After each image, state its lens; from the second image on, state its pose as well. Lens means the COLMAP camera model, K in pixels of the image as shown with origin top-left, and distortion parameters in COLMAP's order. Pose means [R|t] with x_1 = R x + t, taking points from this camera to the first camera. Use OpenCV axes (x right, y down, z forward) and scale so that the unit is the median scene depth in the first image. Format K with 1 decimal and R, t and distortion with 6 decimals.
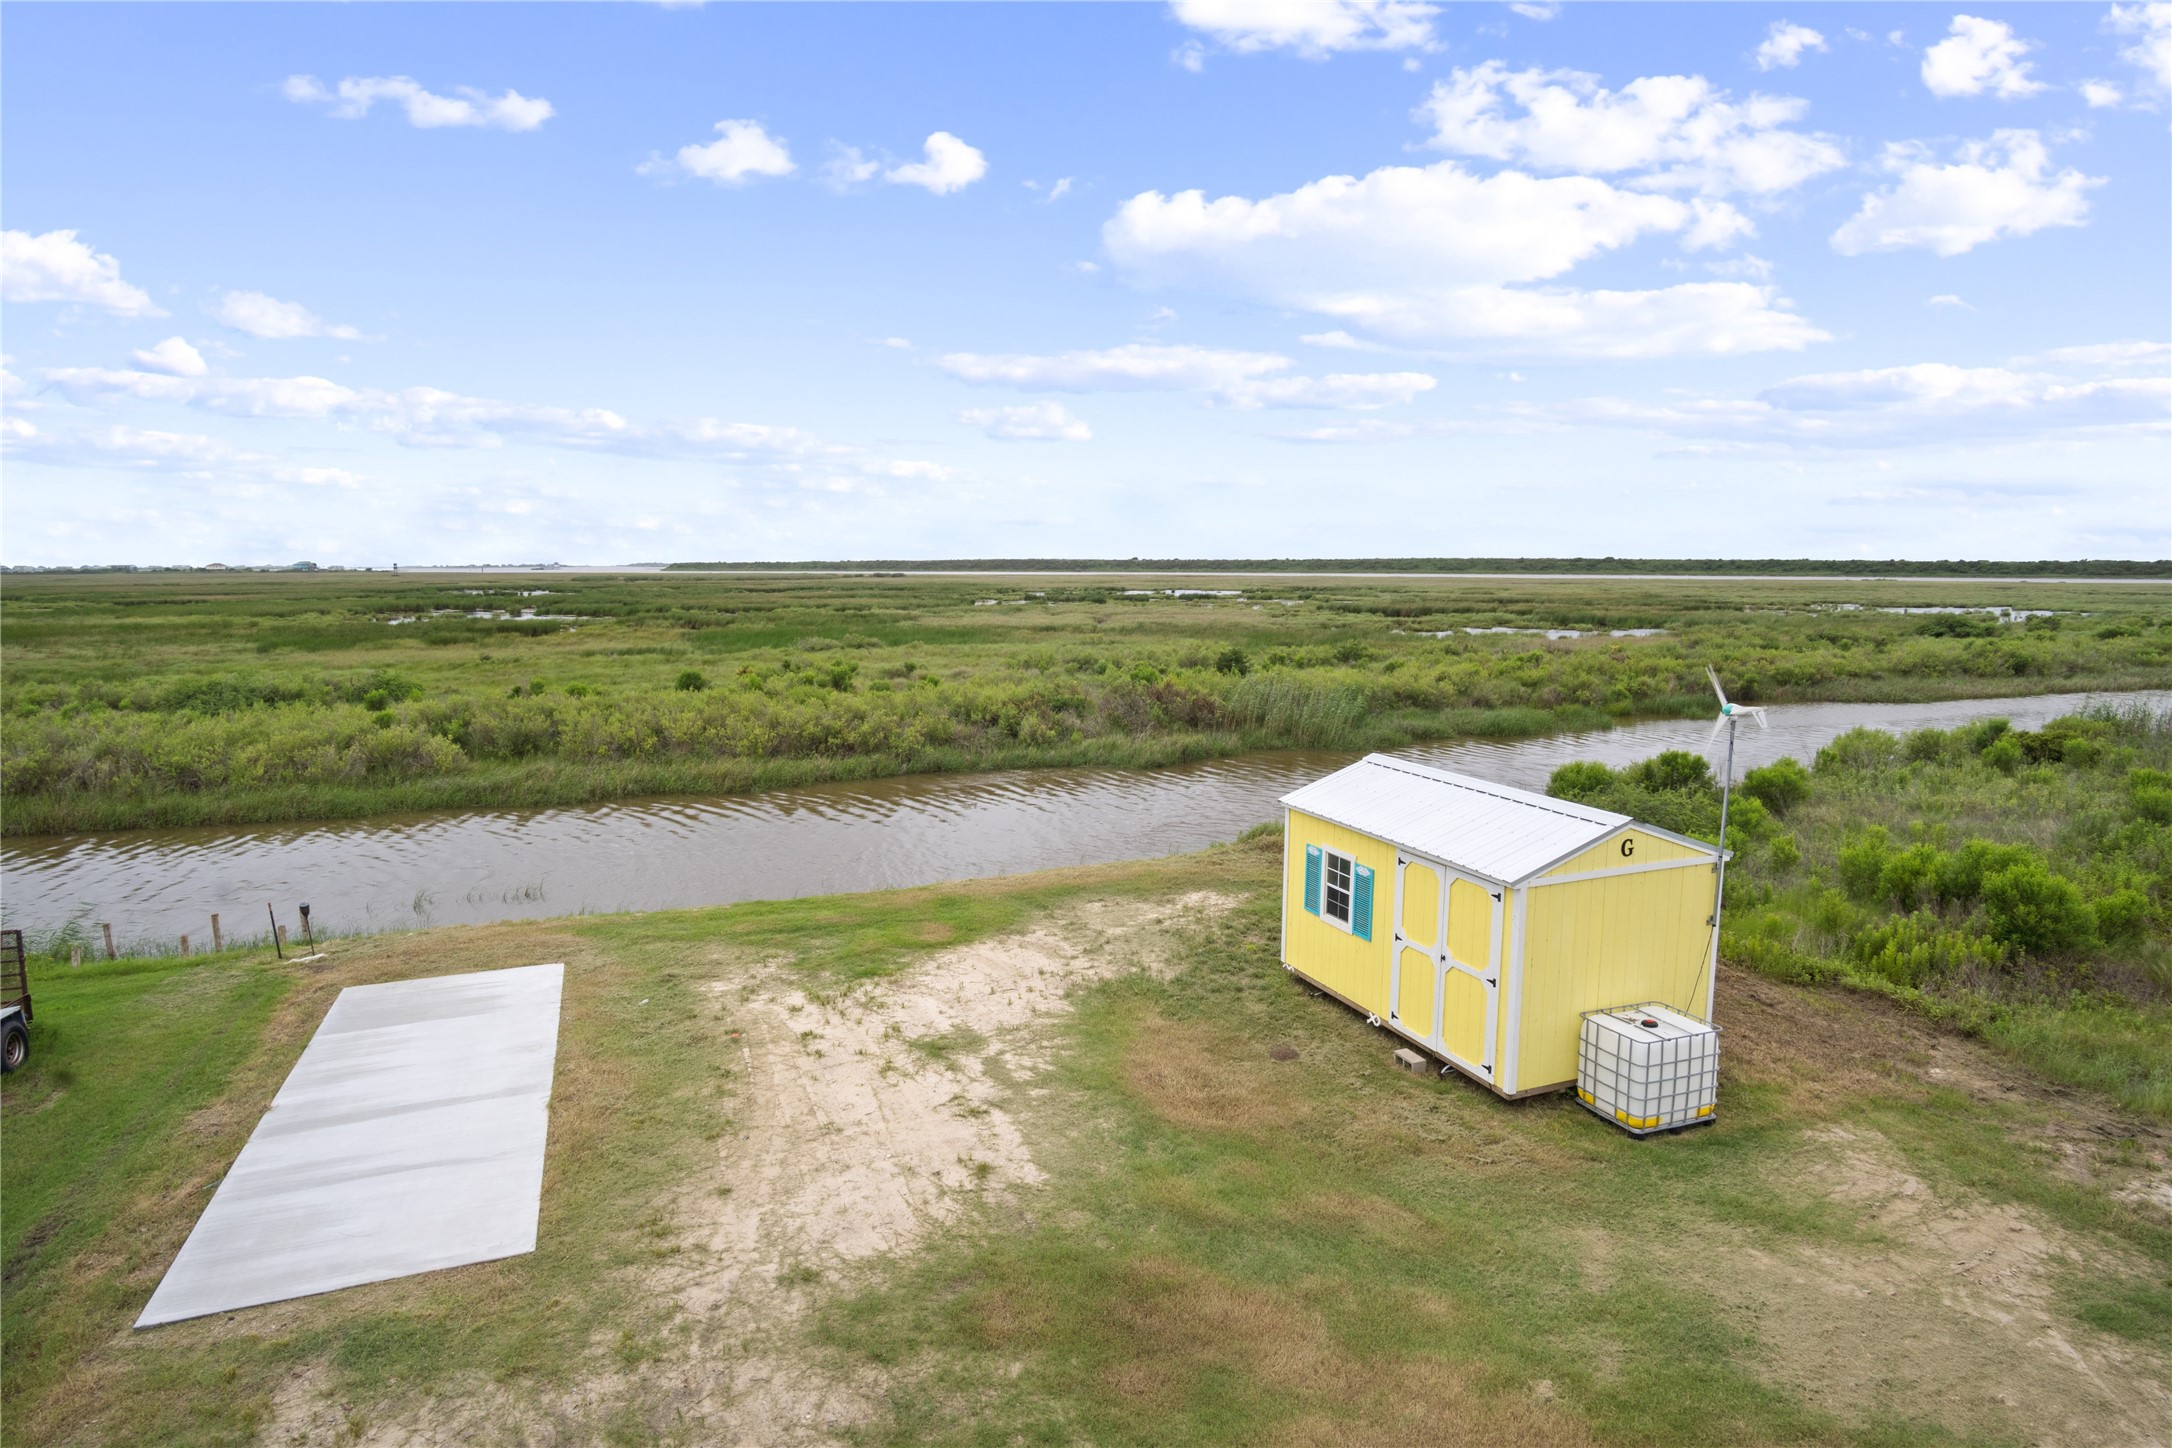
lens RADIAL K [[1215.0, 0, 1116.1], [0, 1215.0, 709.9], [0, 0, 1]] dist [-0.030914, 0.007224]
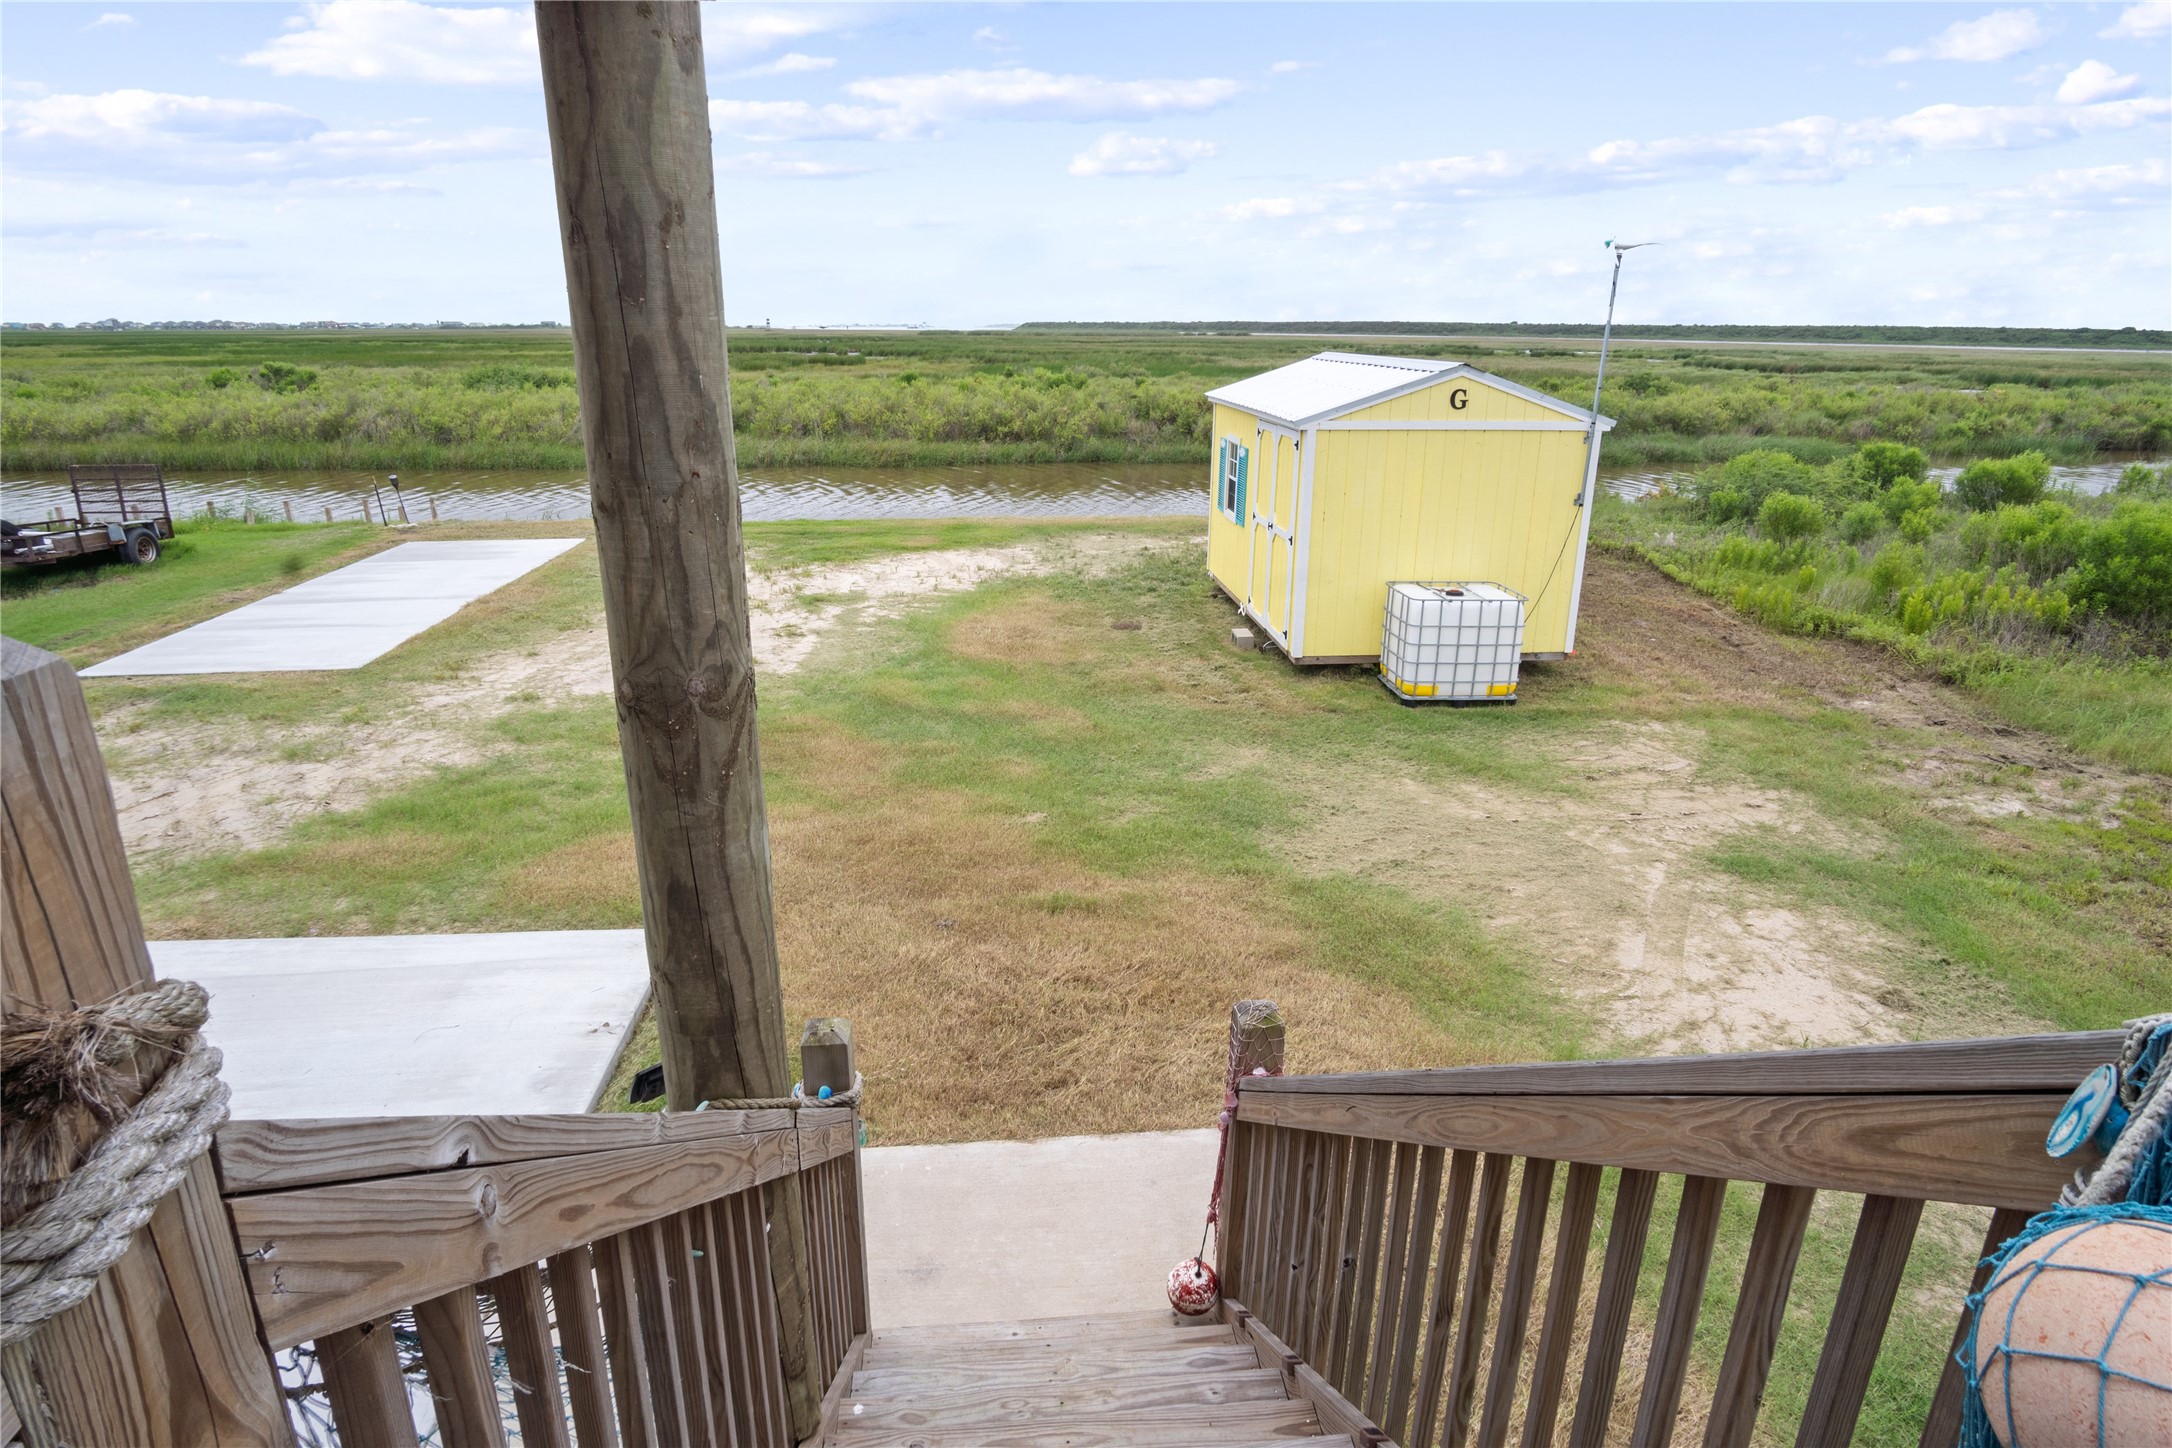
lens RADIAL K [[1215.0, 0, 1103.3], [0, 1215.0, 750.9], [0, 0, 1]] dist [-0.030914, 0.007224]
pose [[0.958317, 0.093638, -0.269927, 0.377426], [-0.032816, 0.974590, 0.221580, 0.153883], [0.283816, -0.203486, 0.937039, 0.033408]]
